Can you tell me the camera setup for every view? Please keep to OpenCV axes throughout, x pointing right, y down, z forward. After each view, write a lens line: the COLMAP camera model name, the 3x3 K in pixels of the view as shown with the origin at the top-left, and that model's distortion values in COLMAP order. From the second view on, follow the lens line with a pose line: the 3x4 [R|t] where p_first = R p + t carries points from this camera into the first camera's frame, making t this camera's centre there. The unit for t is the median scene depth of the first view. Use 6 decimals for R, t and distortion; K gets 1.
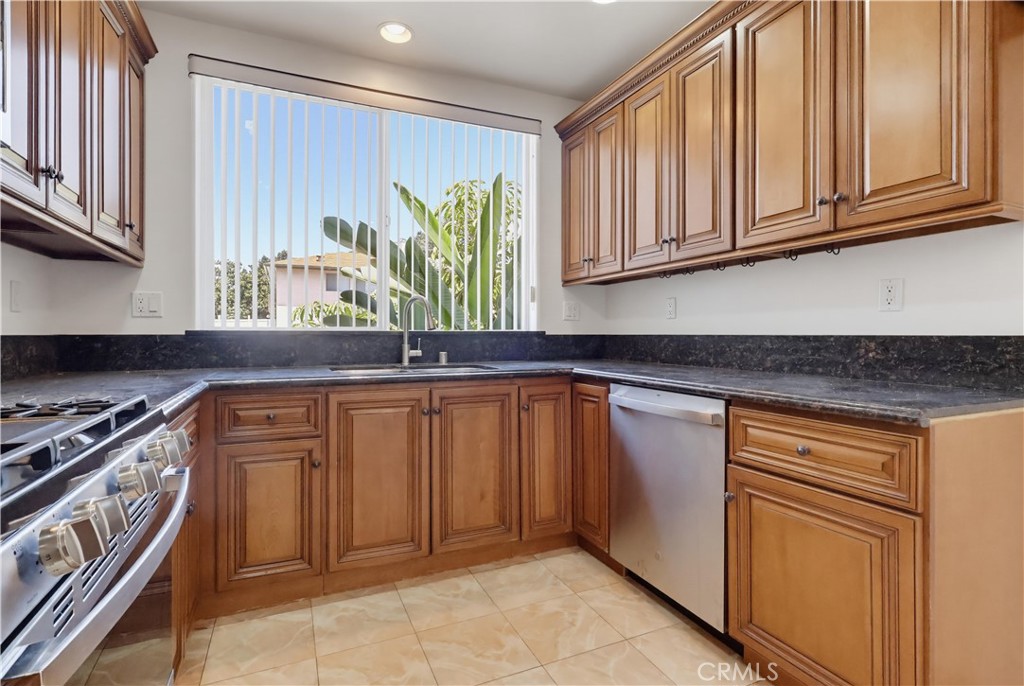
lens RADIAL K [[489.4, 0, 507.4], [0, 489.4, 336.1], [0, 0, 1]] dist [-0.010192, 0.001119]
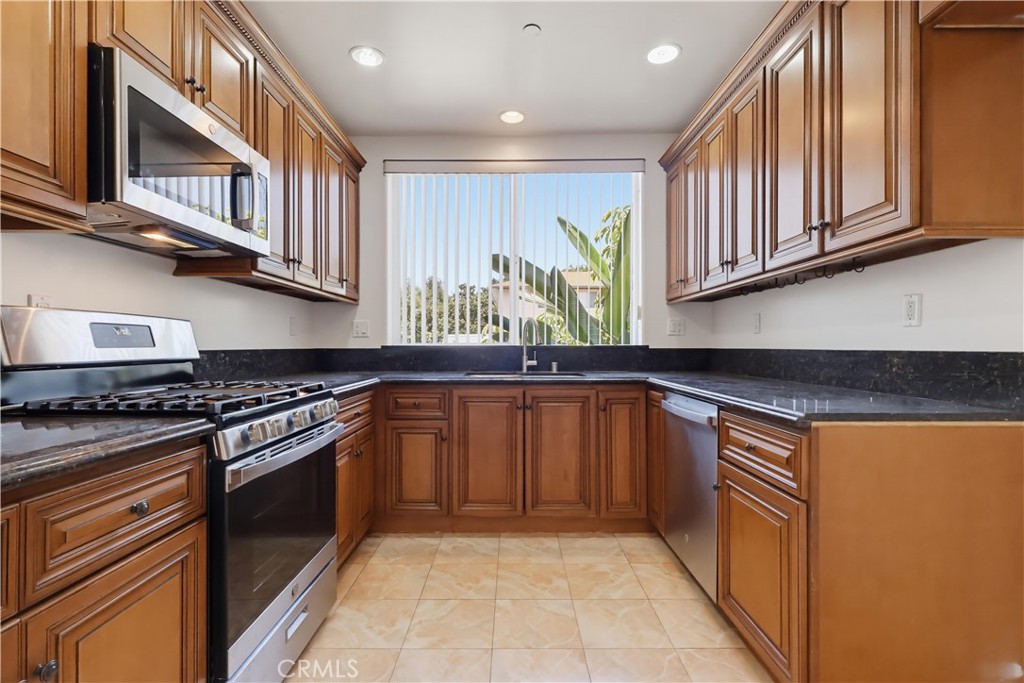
lens RADIAL K [[489.4, 0, 515.9], [0, 489.4, 346.6], [0, 0, 1]] dist [-0.010192, 0.001119]
pose [[0.906715, -0.000555, -0.421744, 0.377888], [-0.000681, 0.999996, -0.002781, -0.005020], [0.421744, 0.002809, 0.906711, -0.204440]]
